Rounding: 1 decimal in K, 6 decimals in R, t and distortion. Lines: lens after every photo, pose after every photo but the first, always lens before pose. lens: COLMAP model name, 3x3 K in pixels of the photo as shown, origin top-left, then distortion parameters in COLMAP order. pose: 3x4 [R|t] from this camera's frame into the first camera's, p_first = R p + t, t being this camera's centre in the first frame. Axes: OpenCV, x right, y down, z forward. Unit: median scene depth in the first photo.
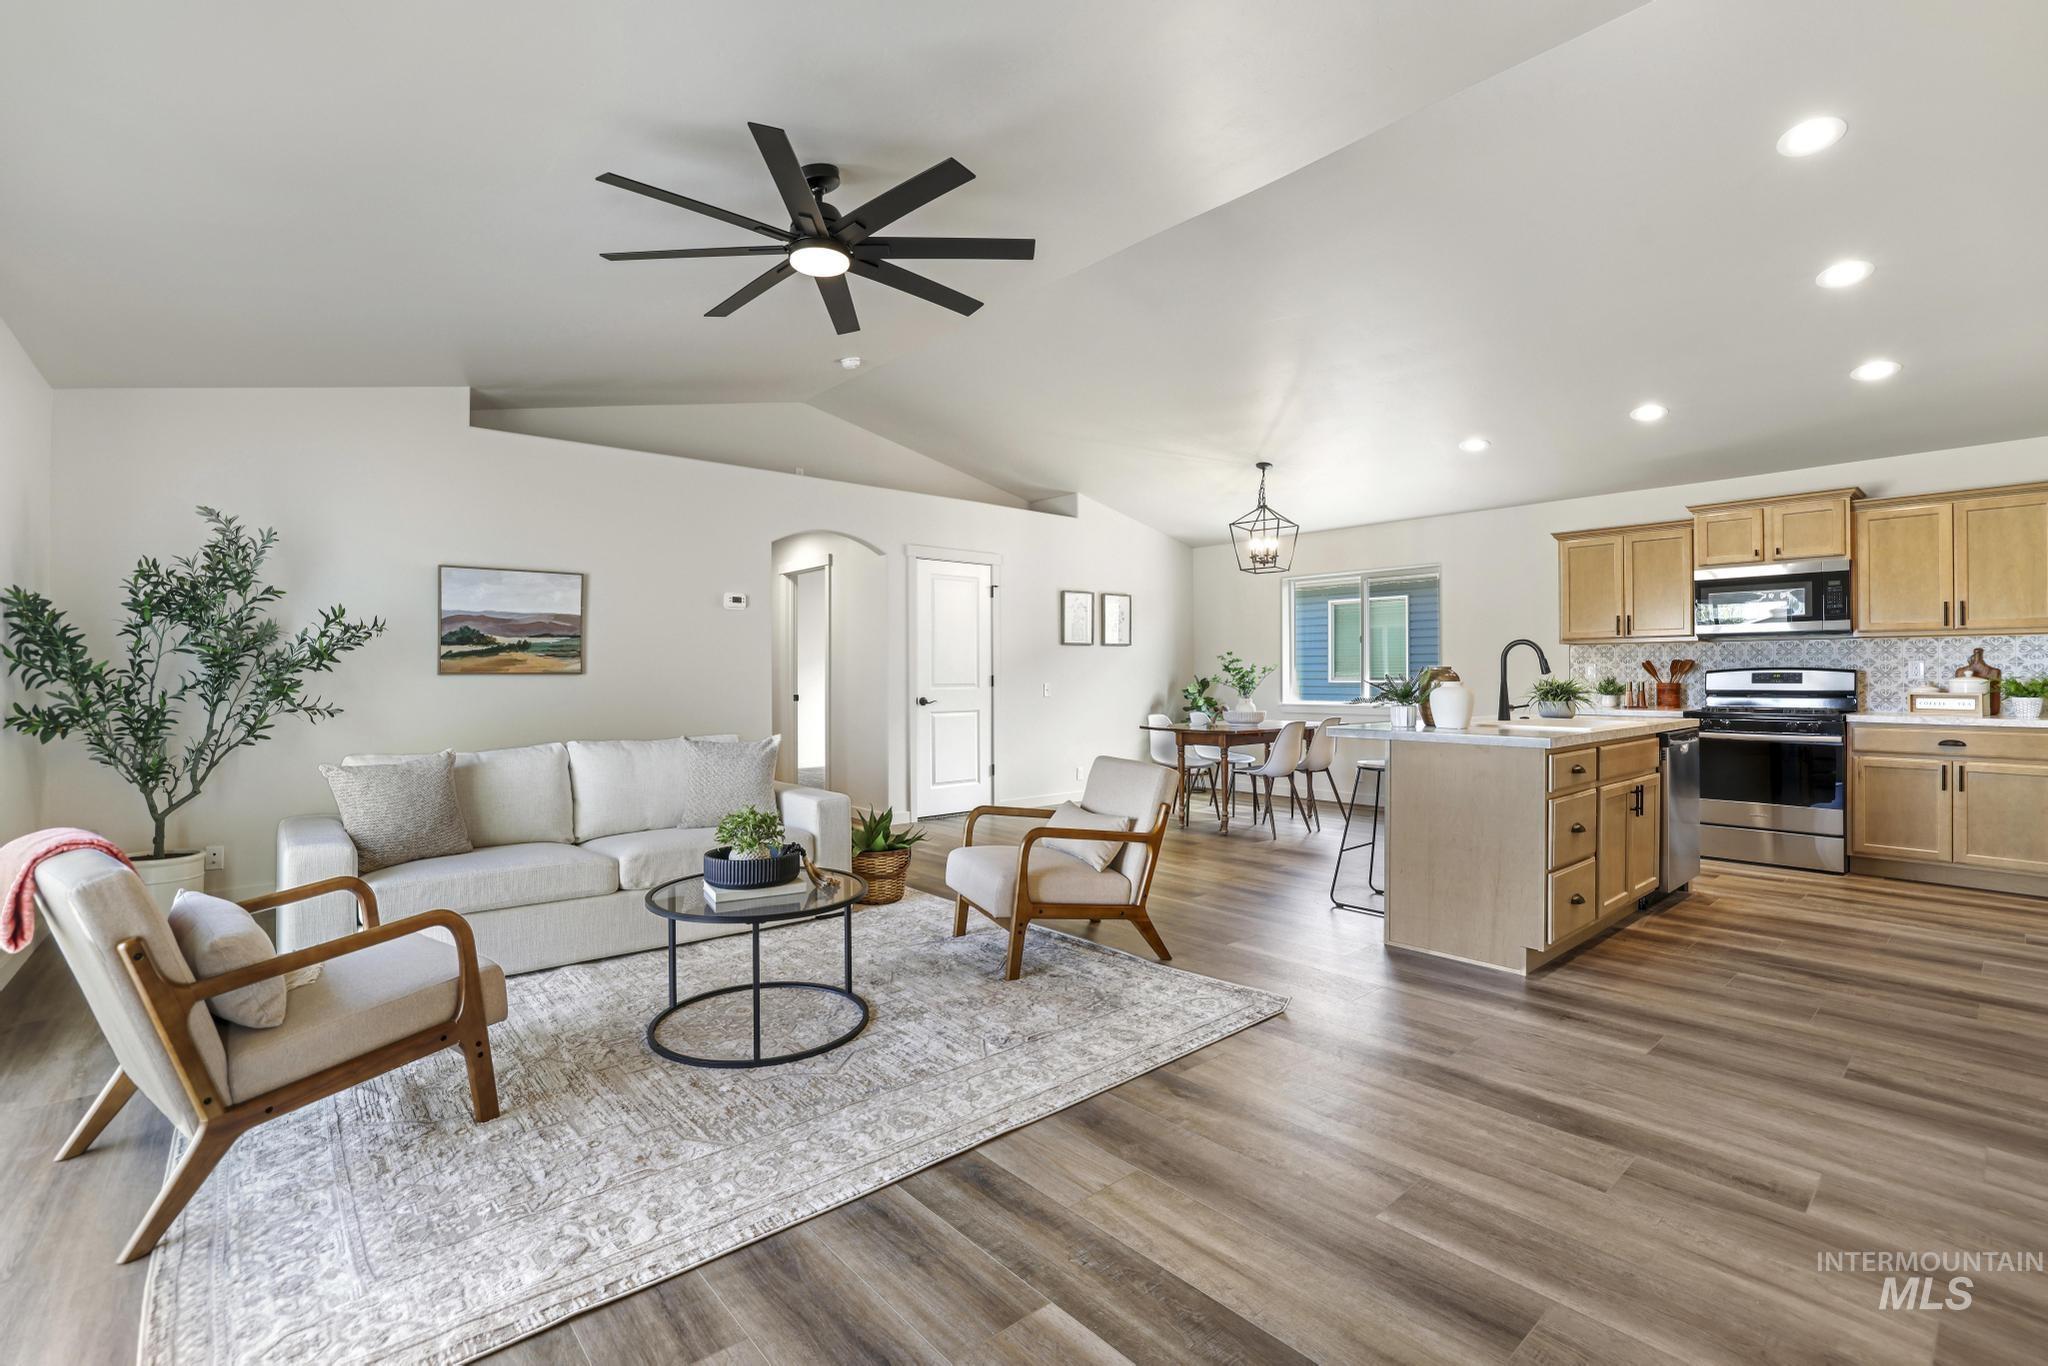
lens RADIAL K [[891.3, 0, 1010.8], [0, 891.3, 668.2], [0, 0, 1]] dist [-0.017379, 0.002209]
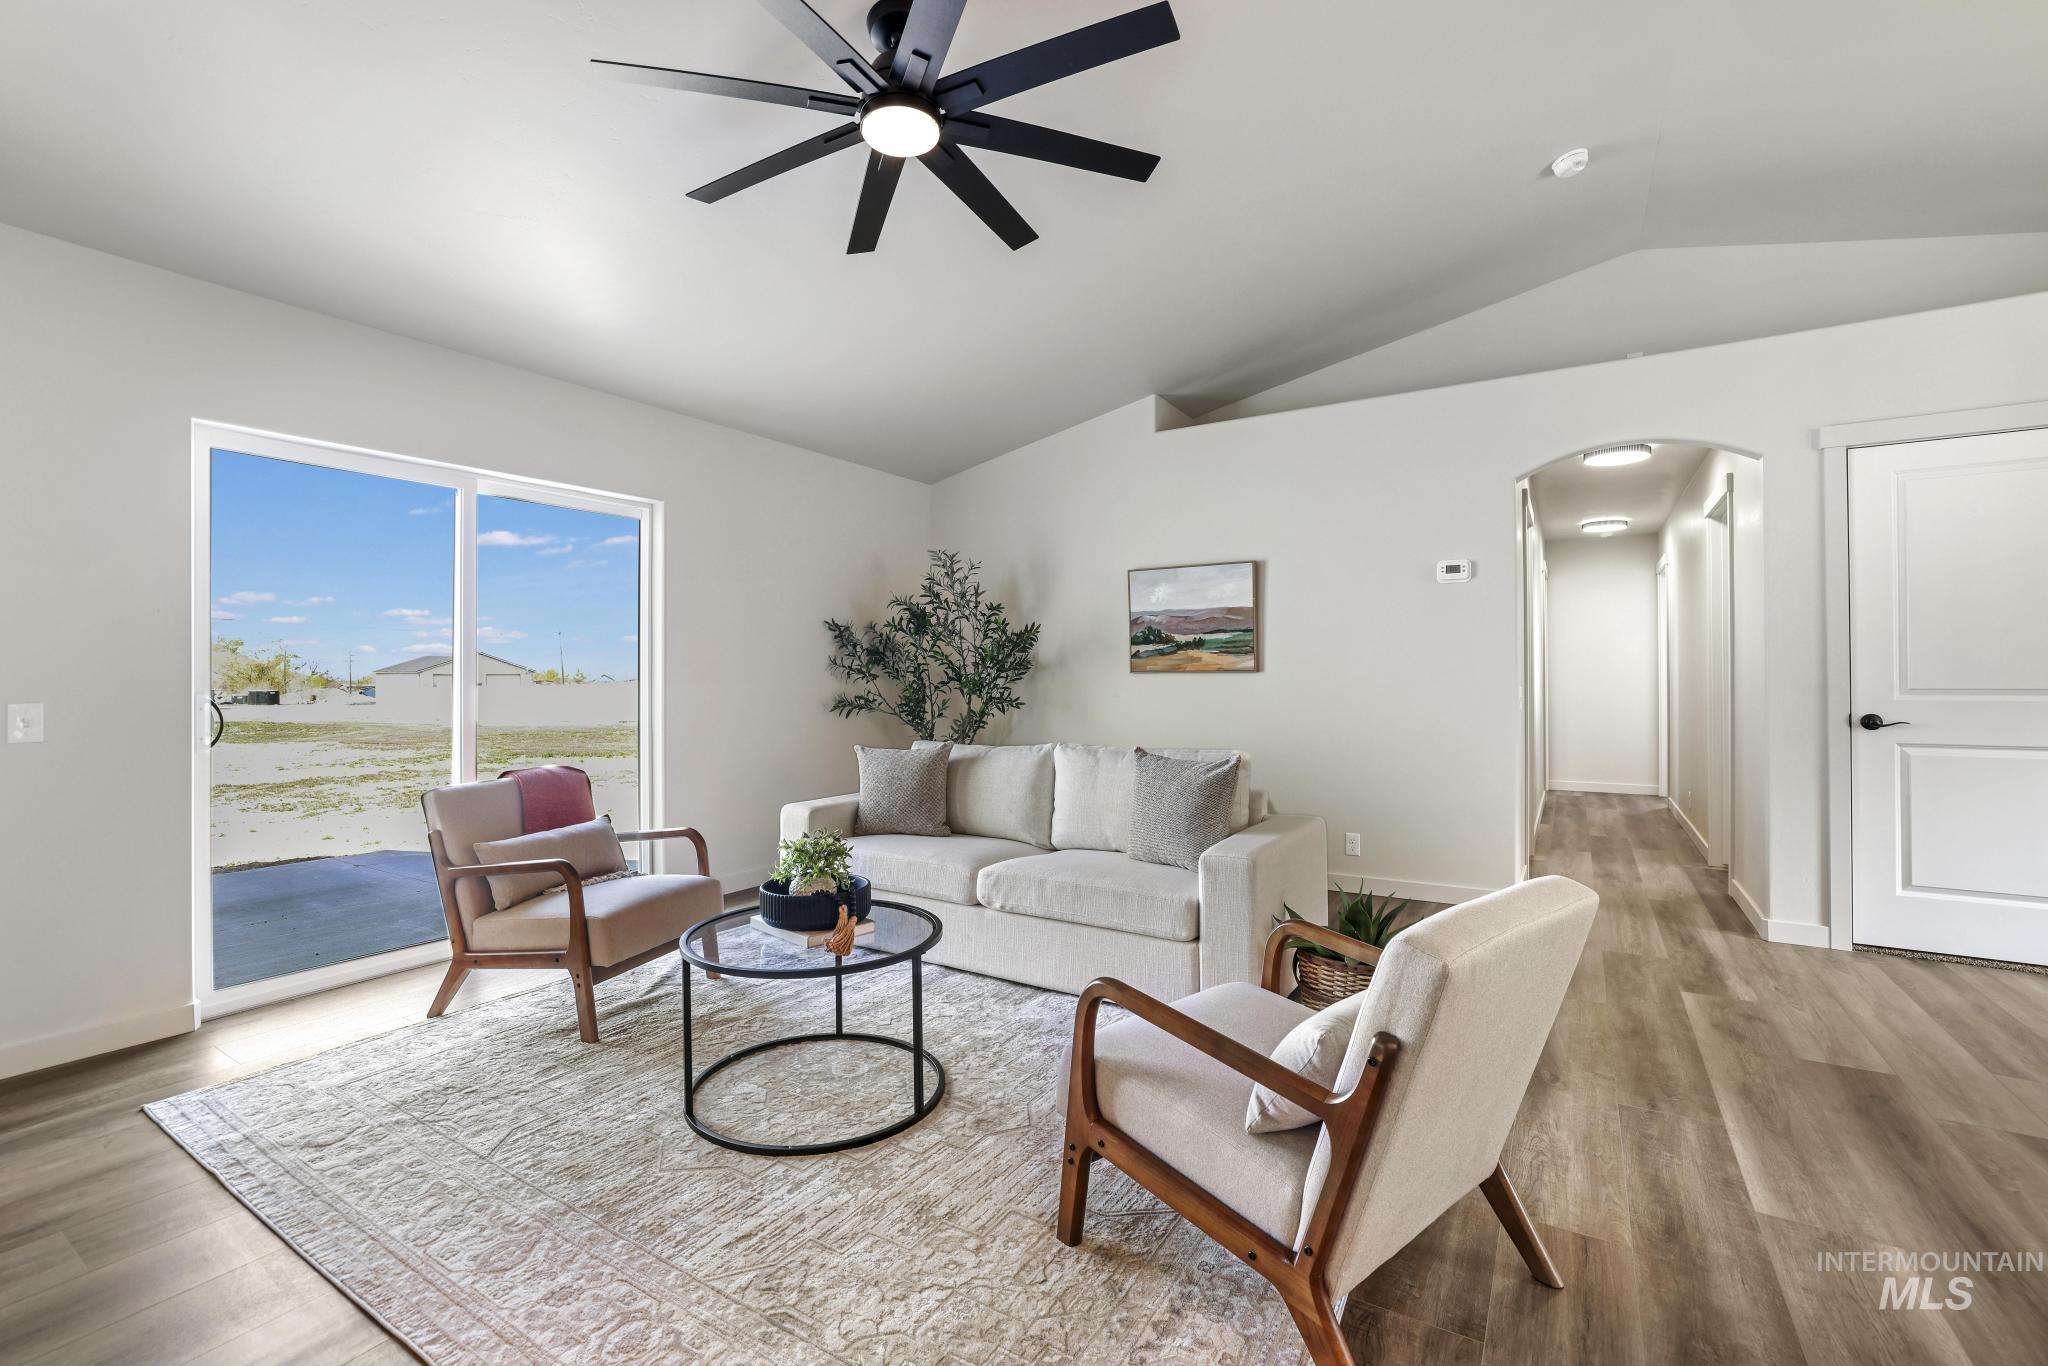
lens RADIAL K [[891.3, 0, 1019.6], [0, 891.3, 673.8], [0, 0, 1]] dist [-0.017379, 0.002209]
pose [[0.305838, 0.002225, -0.952081, 0.331714], [0.012606, 0.999900, 0.006386, -0.000115], [0.952000, -0.013955, 0.305779, 0.528514]]
